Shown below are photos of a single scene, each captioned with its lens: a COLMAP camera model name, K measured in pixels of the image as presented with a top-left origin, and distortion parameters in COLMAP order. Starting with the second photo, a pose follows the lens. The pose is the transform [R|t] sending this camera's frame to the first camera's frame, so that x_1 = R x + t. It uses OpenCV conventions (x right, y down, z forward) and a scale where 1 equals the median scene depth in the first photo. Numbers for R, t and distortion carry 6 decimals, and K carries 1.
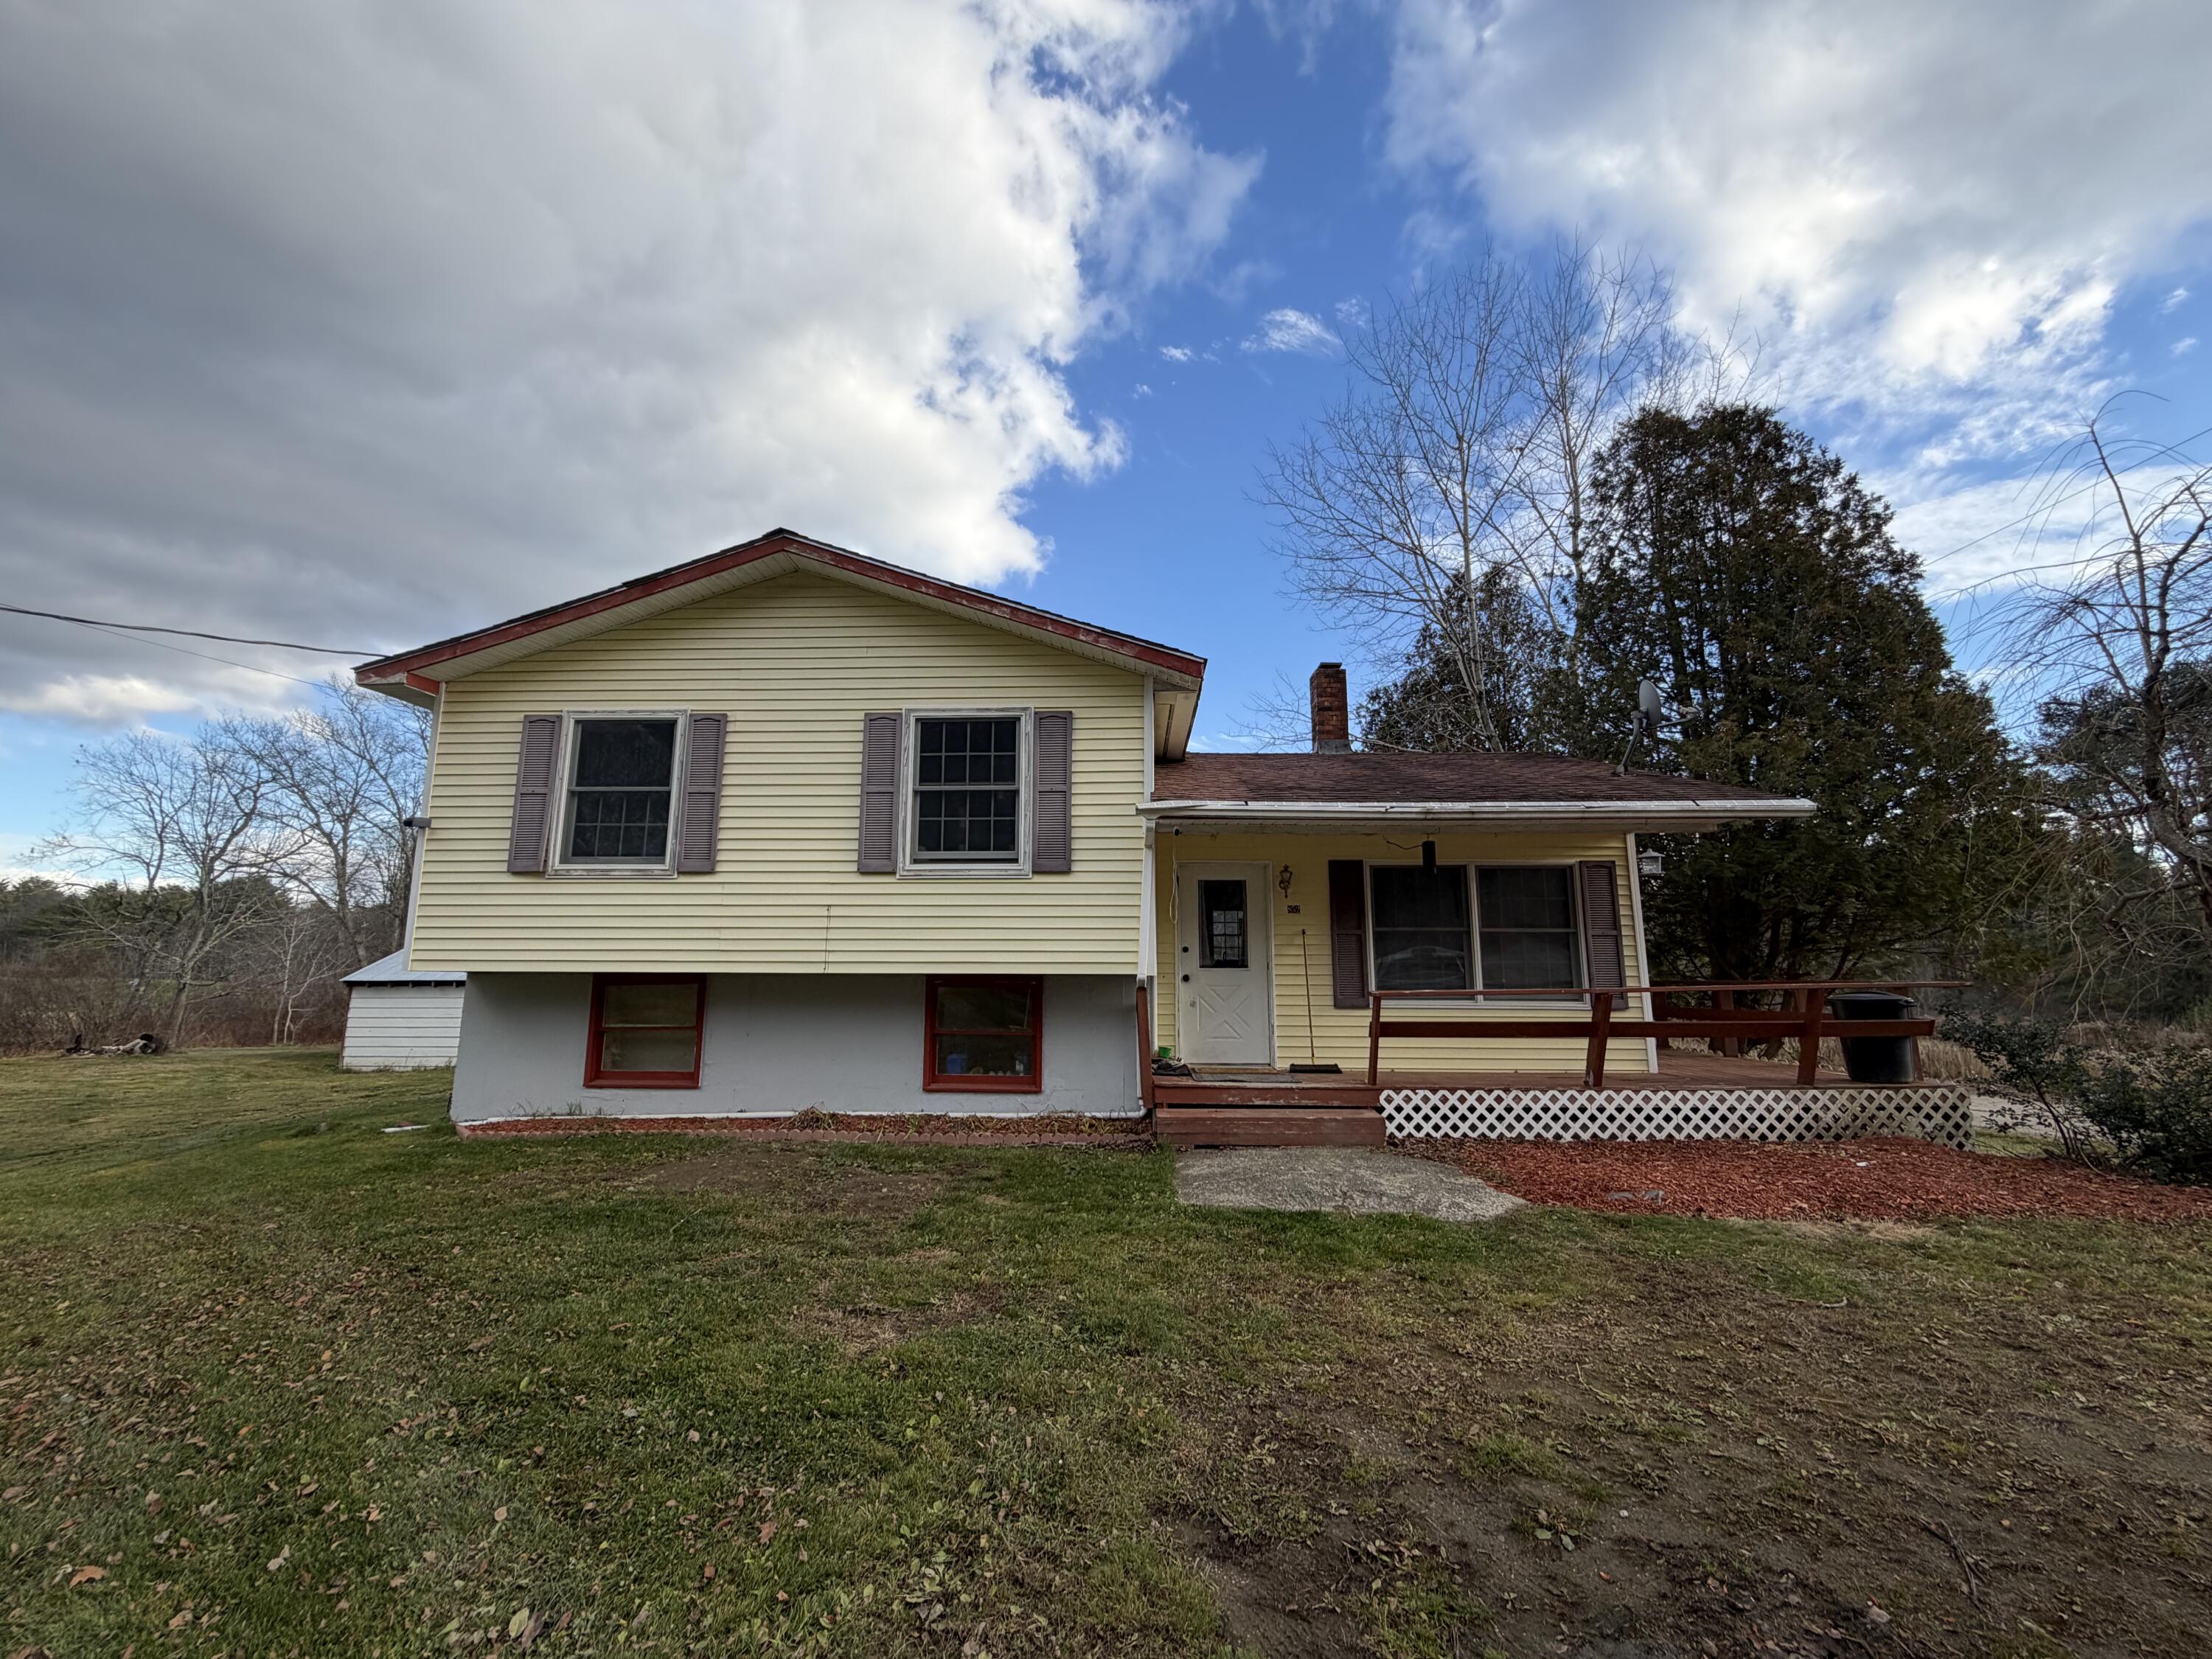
lens RADIAL K [[885.9, 0, 1106.0], [0, 885.9, 829.5], [0, 0, 1]] dist [-0.000614, 0.000377]
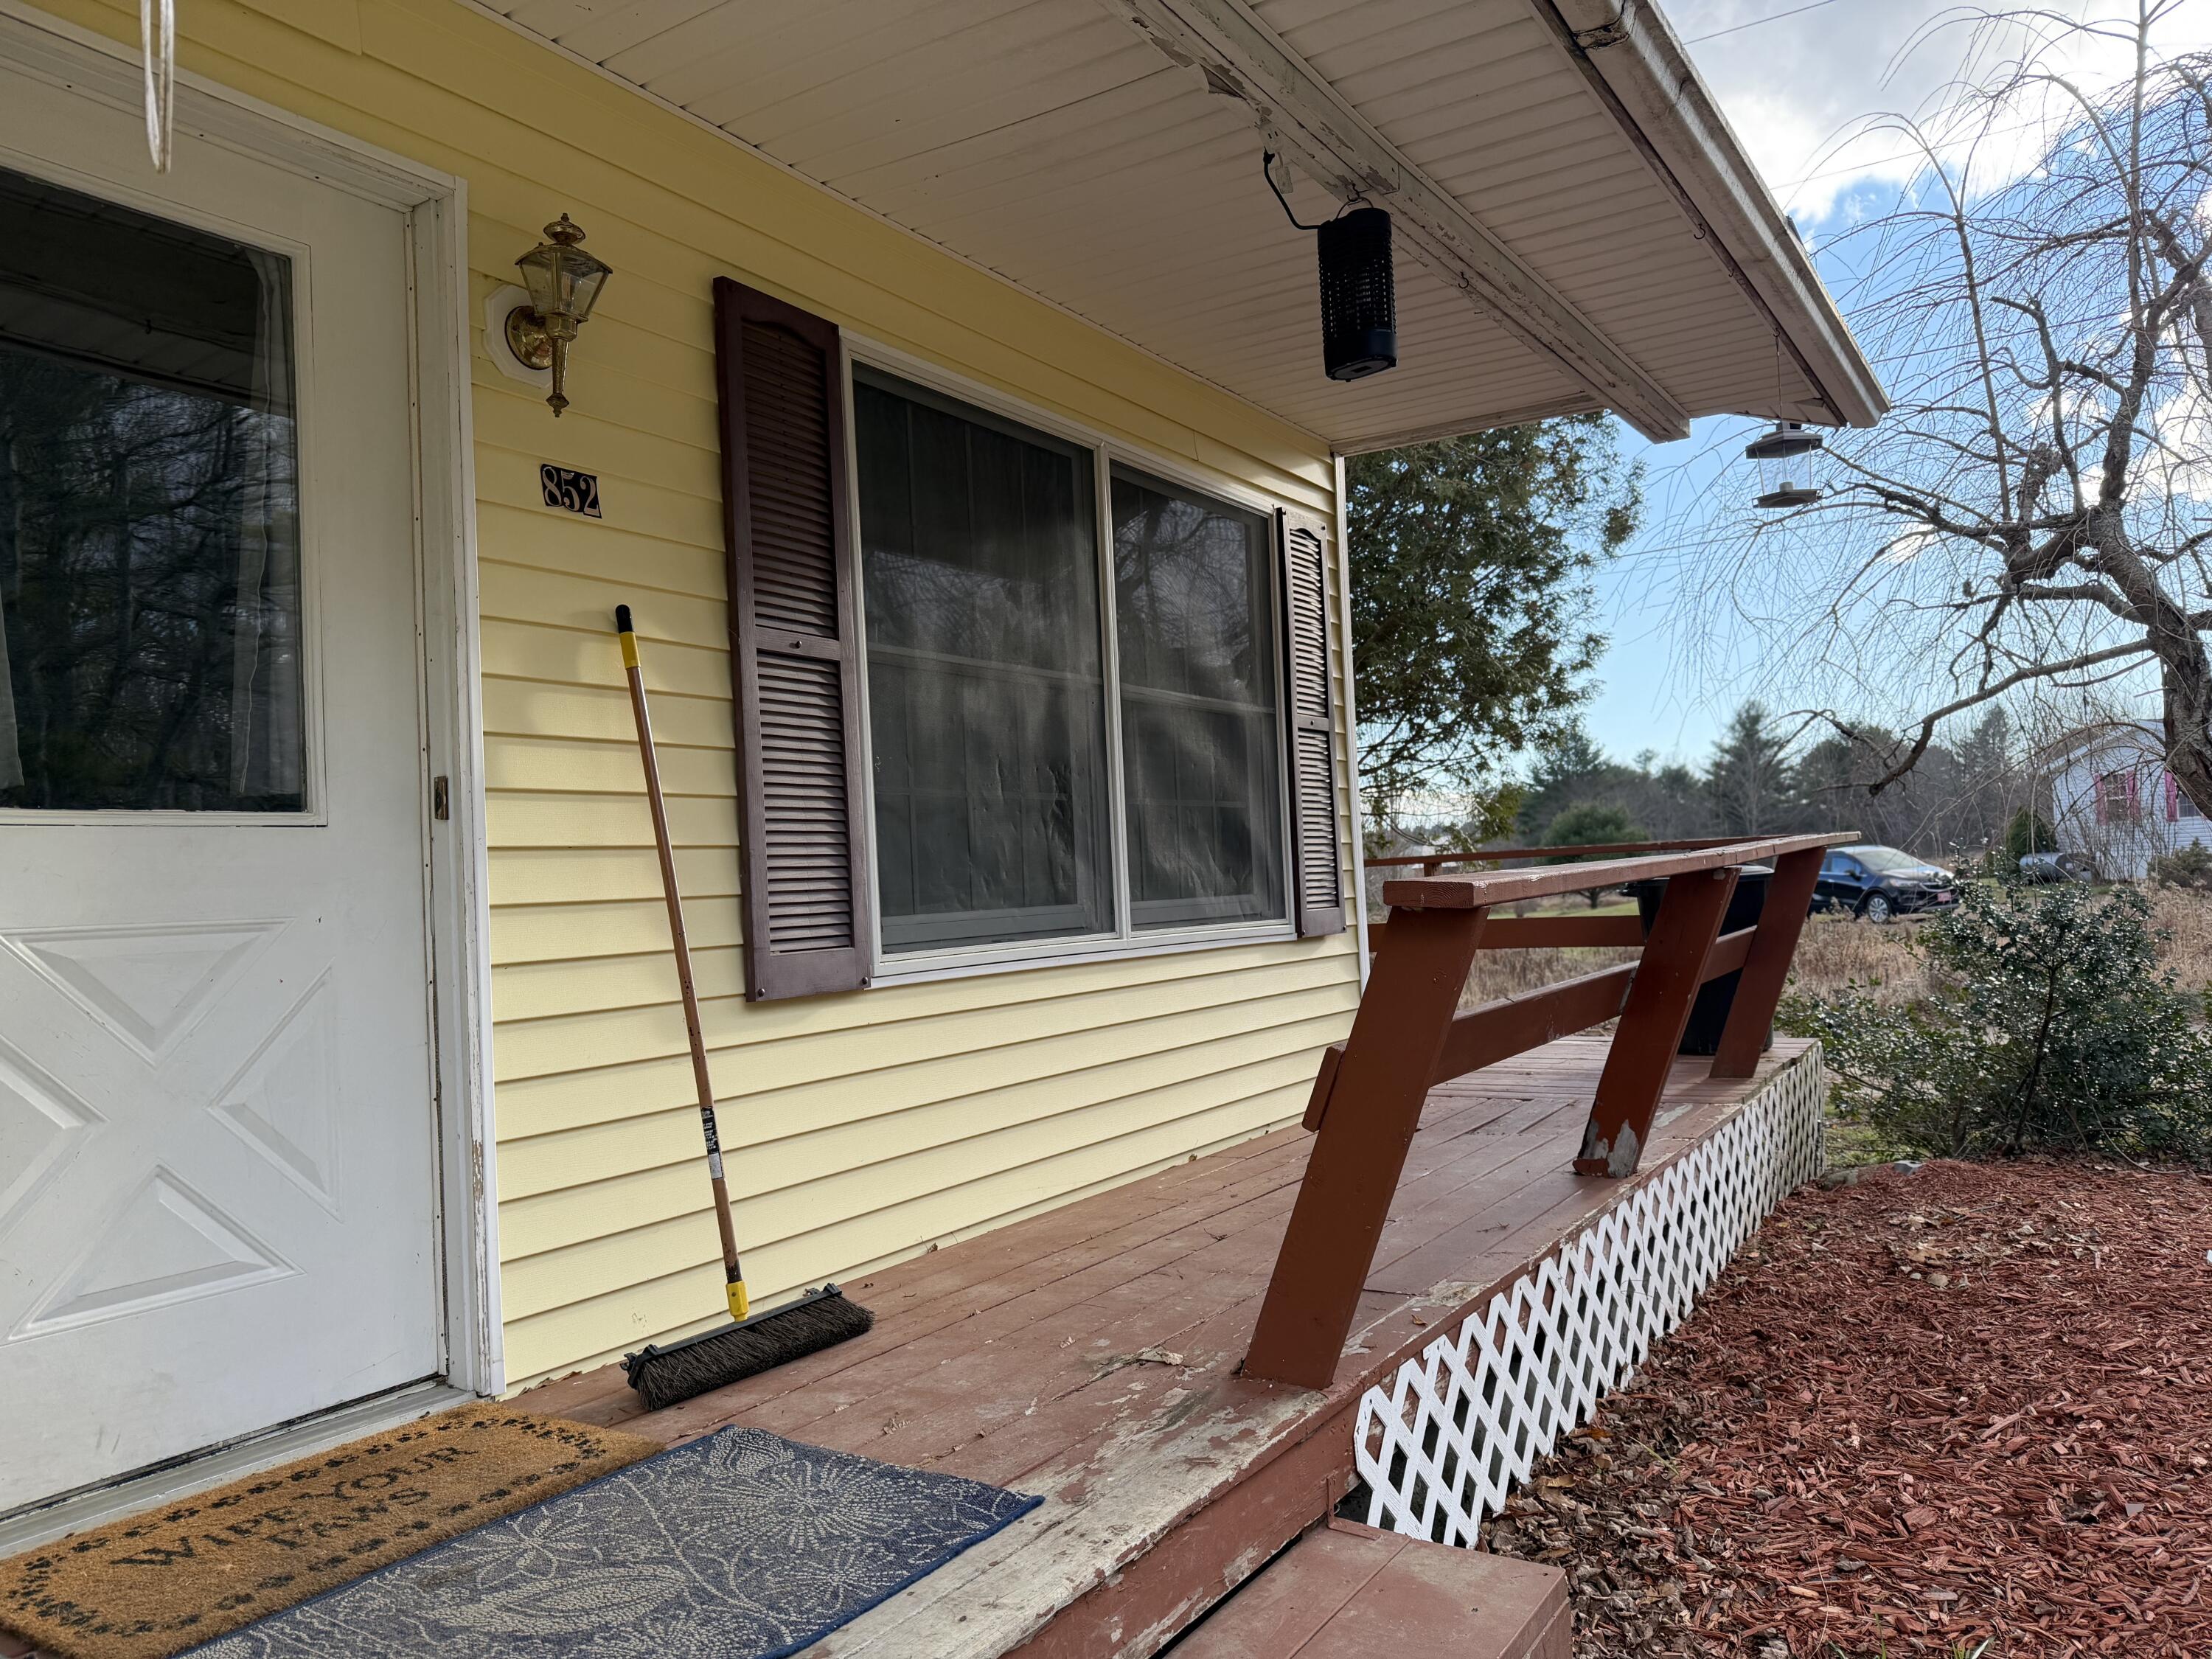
lens RADIAL K [[1587.5, 0, 1106.0], [0, 1587.5, 829.5], [0, 0, 1]] dist [0.004476, 0.005030]
pose [[0.510408, 0.007509, 0.859900, -0.009961], [-0.091216, 0.994793, 0.045456, 0.142456], [-0.855081, -0.101638, 0.508435, 0.779923]]
